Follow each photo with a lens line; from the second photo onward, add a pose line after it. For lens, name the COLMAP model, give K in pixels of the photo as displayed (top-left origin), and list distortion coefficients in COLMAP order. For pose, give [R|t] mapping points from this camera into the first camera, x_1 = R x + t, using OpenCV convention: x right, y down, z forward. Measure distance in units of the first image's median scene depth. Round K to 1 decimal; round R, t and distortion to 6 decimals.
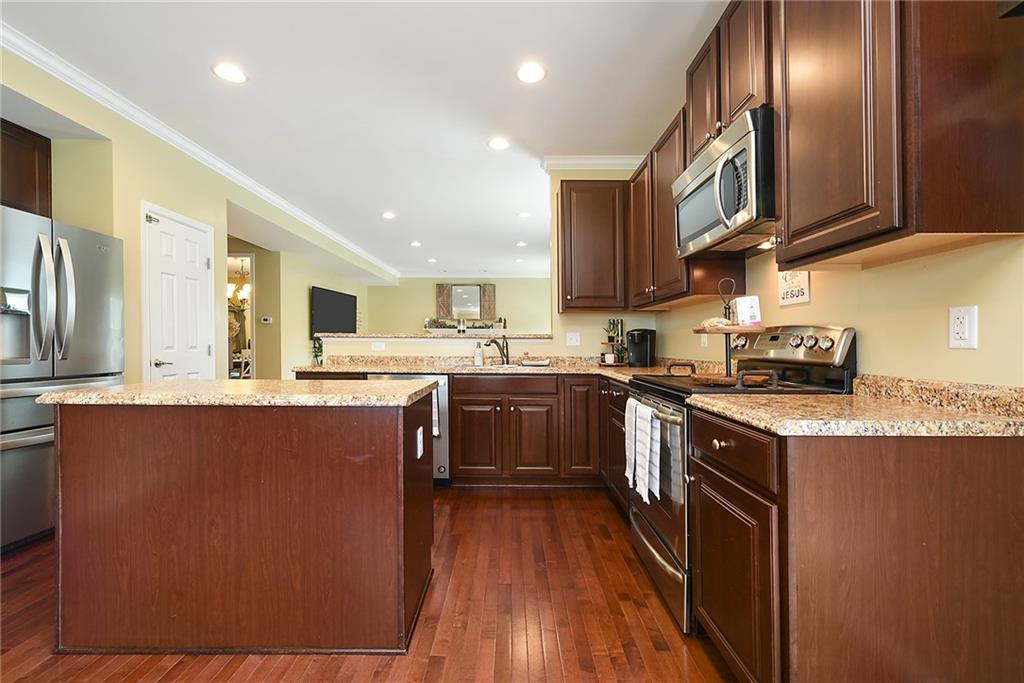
lens RADIAL K [[429.6, 0, 505.3], [0, 429.6, 345.3], [0, 0, 1]] dist [-0.001960, -0.000062]
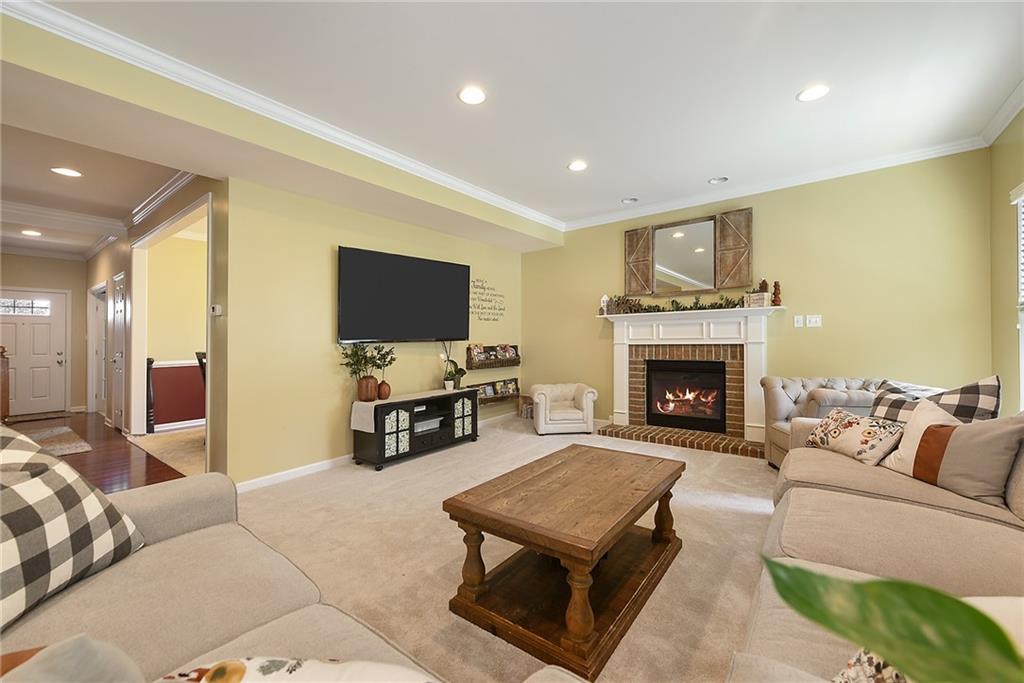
lens RADIAL K [[408.3, 0, 506.2], [0, 408.3, 343.8], [0, 0, 1]] dist [0.004138, -0.001082]
pose [[0.786294, -0.007386, -0.617808, 0.103660], [0.012709, 0.999910, 0.004222, -0.015767], [0.617722, -0.011171, 0.786318, 1.367606]]
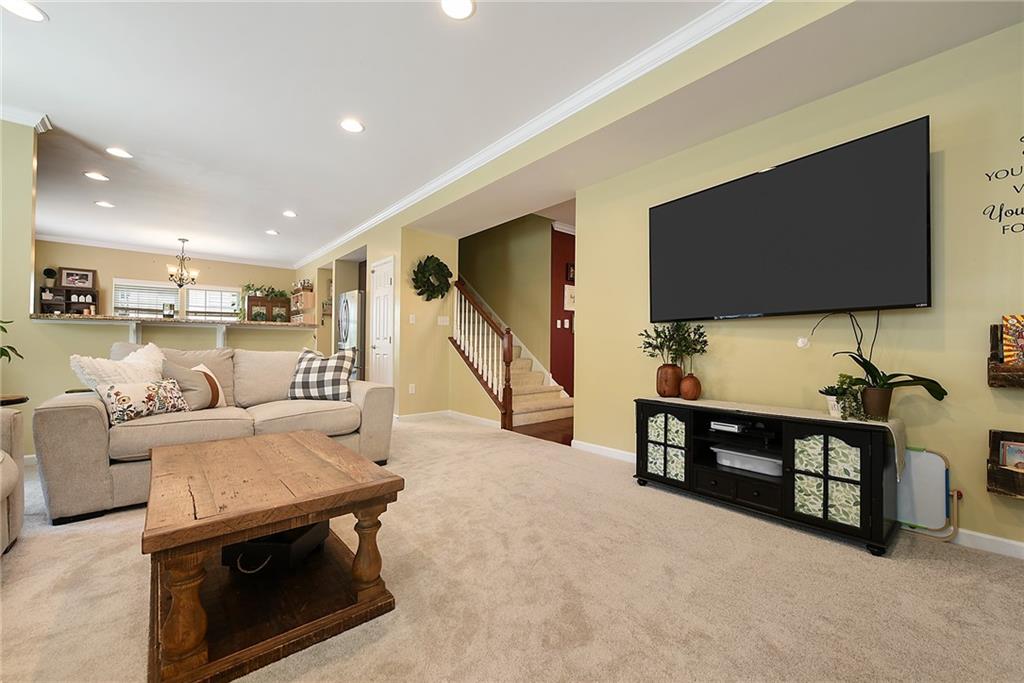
lens RADIAL K [[408.3, 0, 513.6], [0, 408.3, 343.7], [0, 0, 1]] dist [0.004138, -0.001082]
pose [[-0.755894, -0.013692, -0.654551, -0.067969], [-0.015355, 0.999877, -0.003184, 0.033338], [0.654514, 0.007644, -0.756011, 2.364451]]
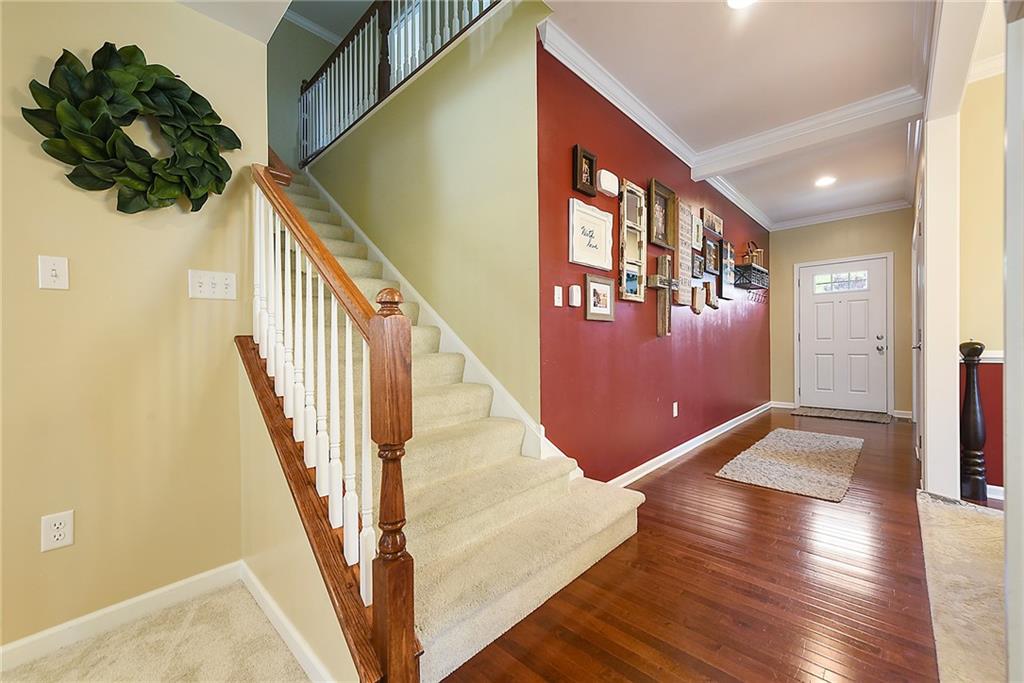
lens RADIAL K [[408.3, 0, 506.8], [0, 408.3, 339.2], [0, 0, 1]] dist [0.004138, -0.001082]
pose [[-0.691478, 0.000550, -0.722397, -0.747665], [0.007704, 0.999948, -0.006613, 0.017478], [0.722357, -0.010138, -0.691446, 1.638375]]
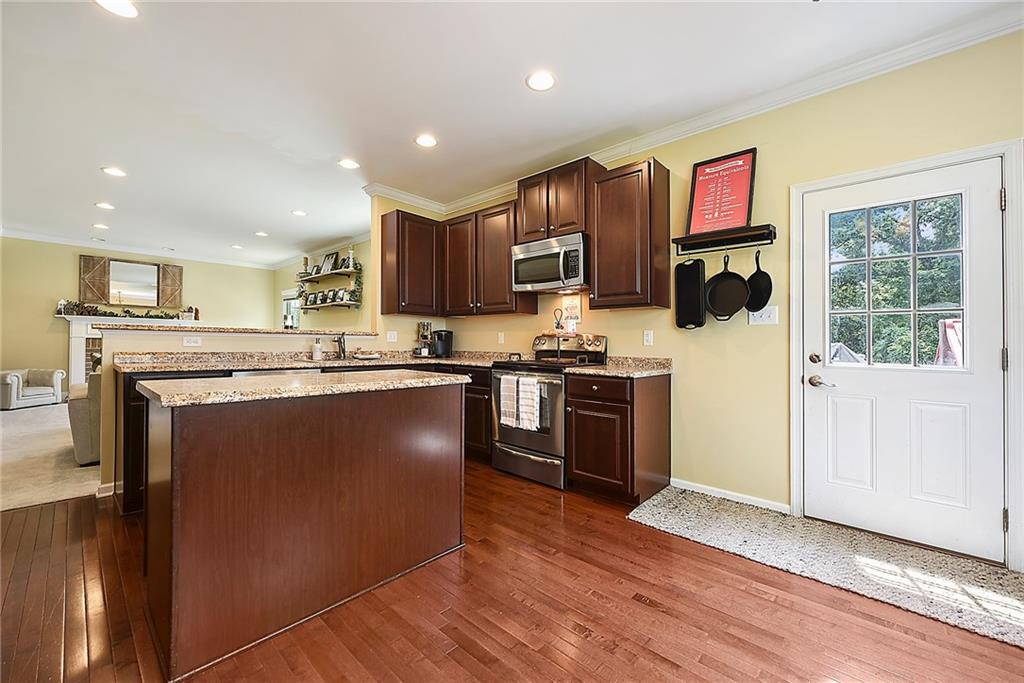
lens RADIAL K [[408.3, 0, 511.6], [0, 408.3, 332.6], [0, 0, 1]] dist [0.004138, -0.001082]
pose [[0.673708, 0.022876, 0.738643, -0.479804], [-0.009376, 0.999705, -0.022409, -0.002462], [-0.738938, 0.008172, 0.673724, -0.041552]]
